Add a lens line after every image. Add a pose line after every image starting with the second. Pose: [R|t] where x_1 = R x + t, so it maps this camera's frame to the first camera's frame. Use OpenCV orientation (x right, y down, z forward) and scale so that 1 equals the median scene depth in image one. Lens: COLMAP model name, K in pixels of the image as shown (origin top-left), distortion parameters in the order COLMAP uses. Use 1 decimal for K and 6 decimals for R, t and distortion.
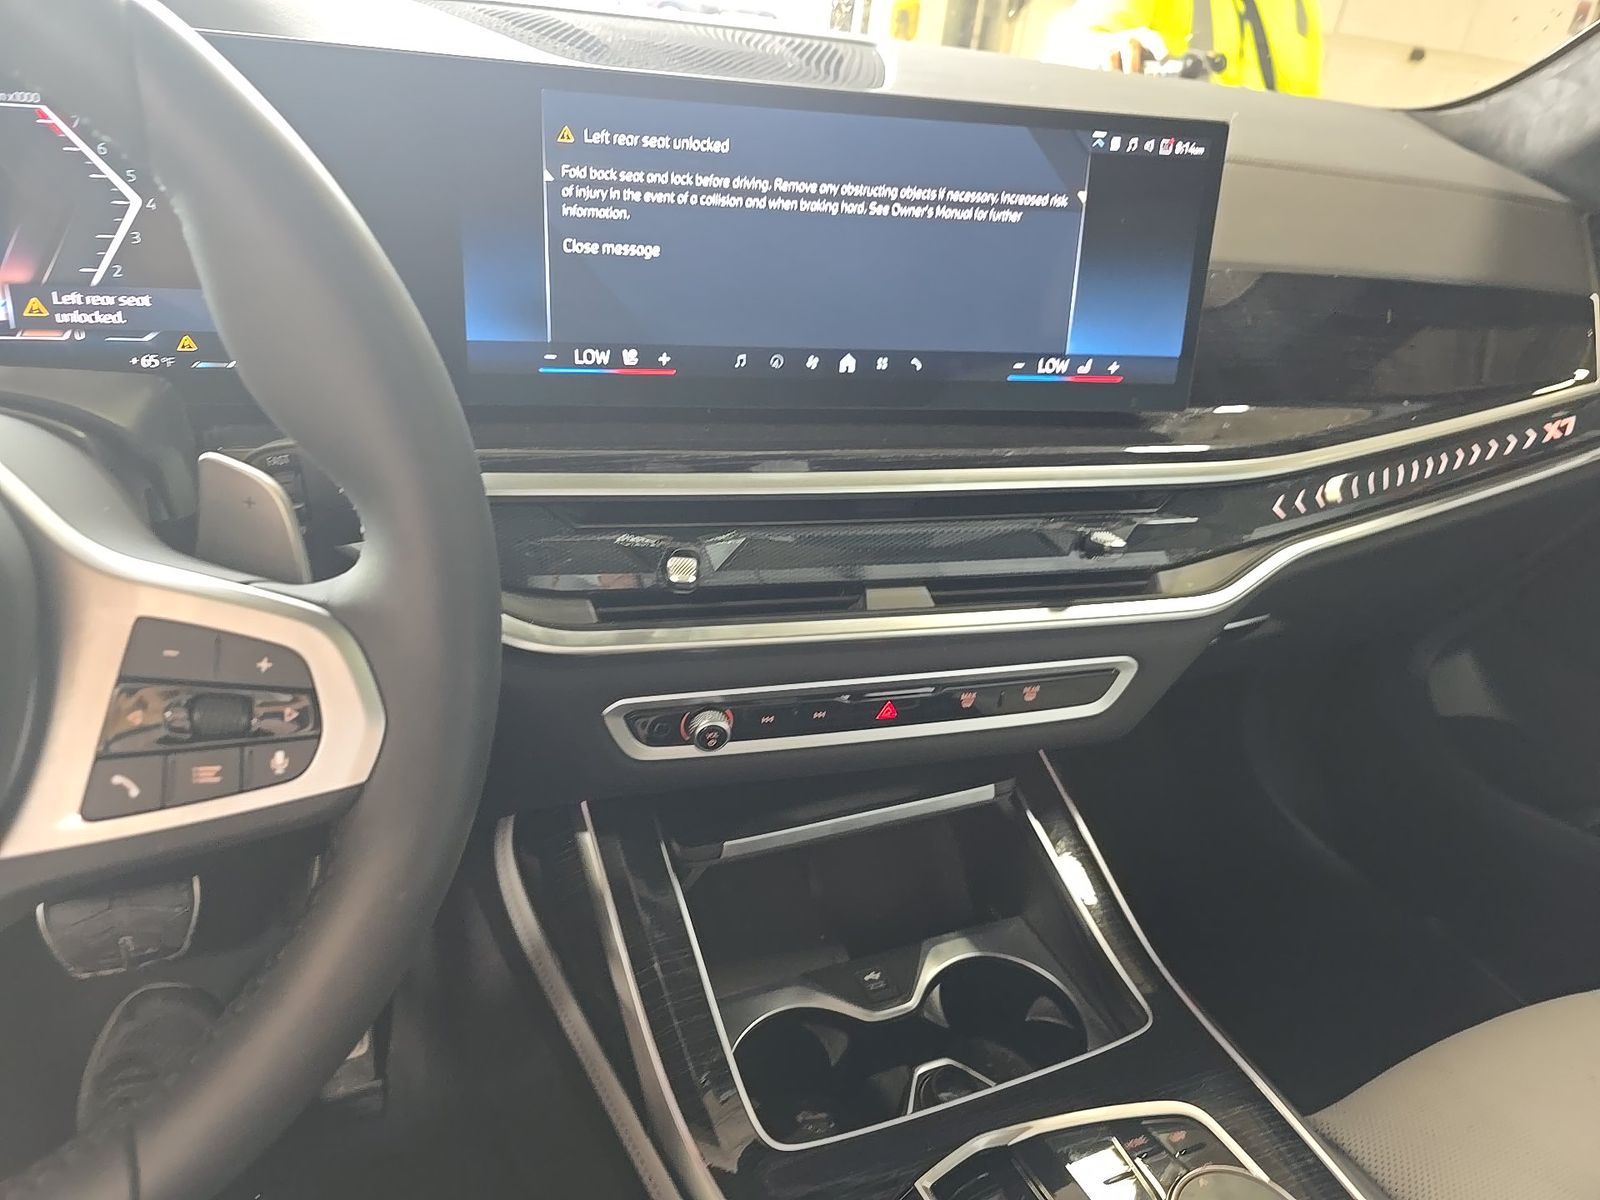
lens RADIAL K [[1077.2, 0, 800.0], [0, 1077.2, 600.0], [0, 0, 1]] dist [0.063137, -0.054619]
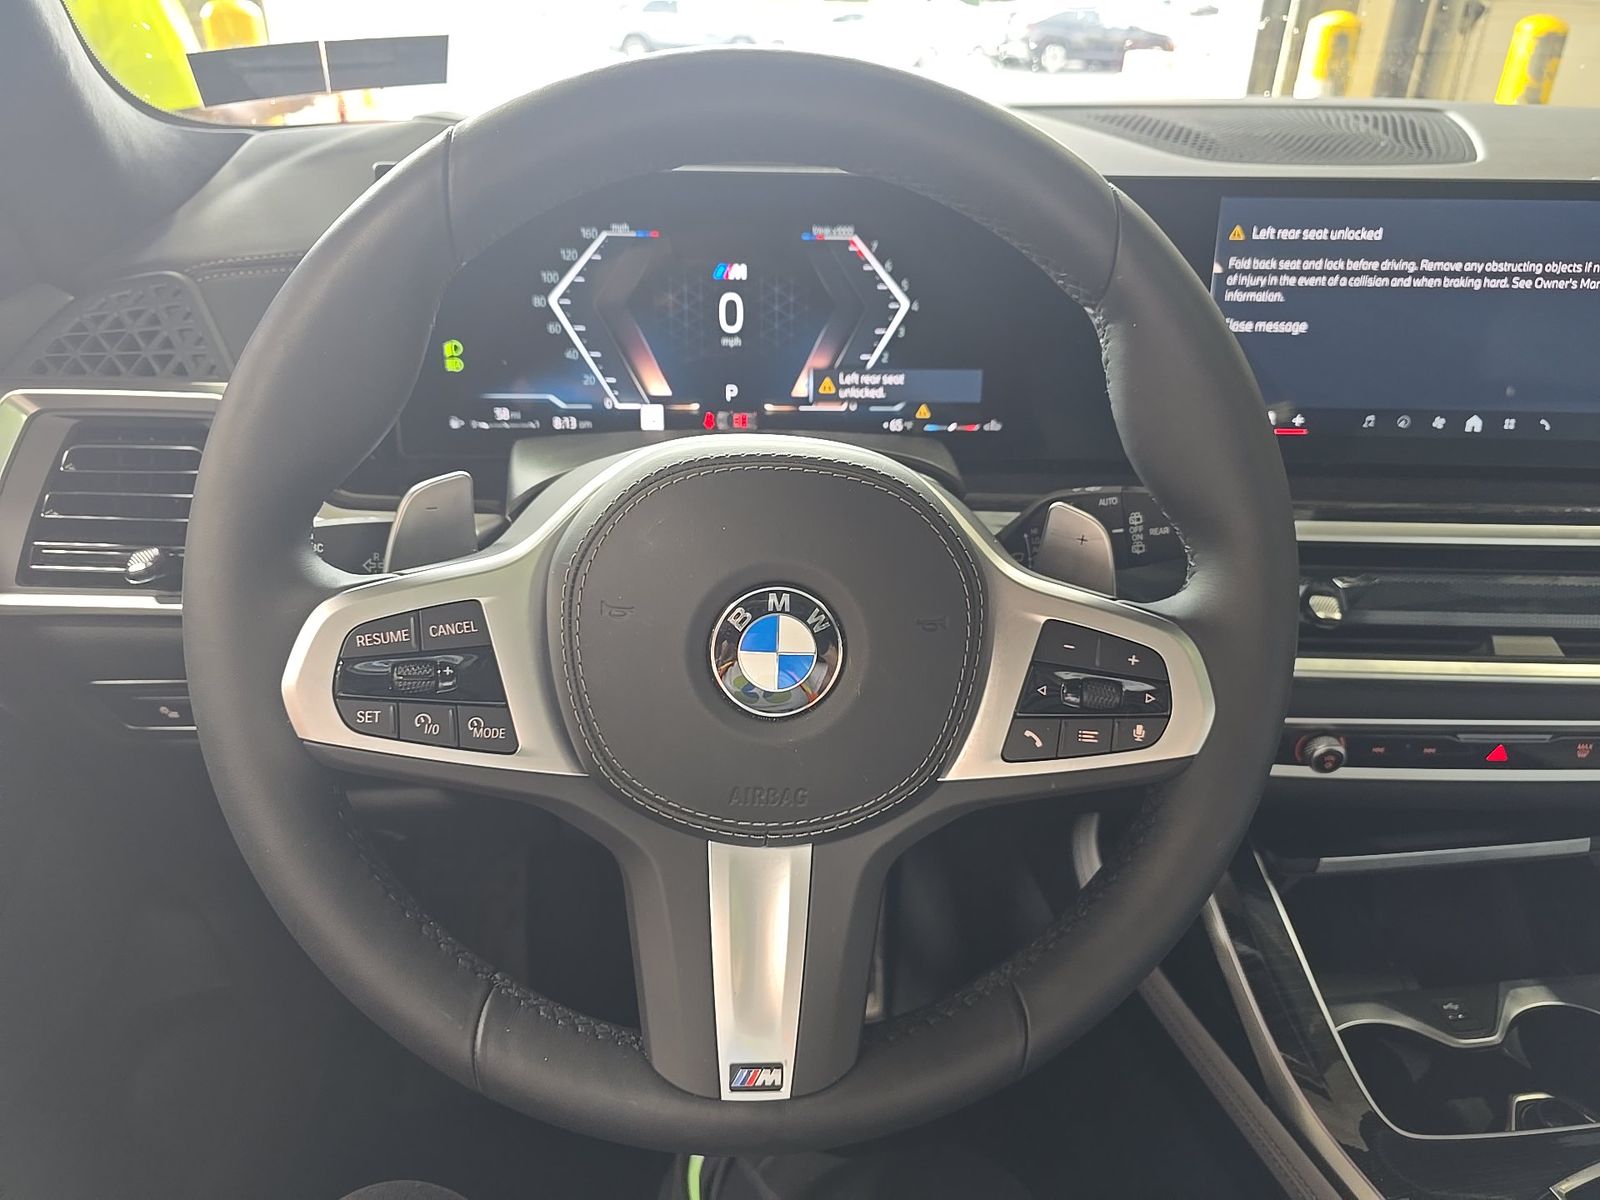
lens RADIAL K [[1077.2, 0, 800.0], [0, 1077.2, 600.0], [0, 0, 1]] dist [0.063137, -0.054619]
pose [[0.959030, 0.054289, -0.278055, -0.310412], [-0.064181, 0.997584, -0.026588, 0.029021], [0.275940, 0.043344, 0.960197, -0.238898]]
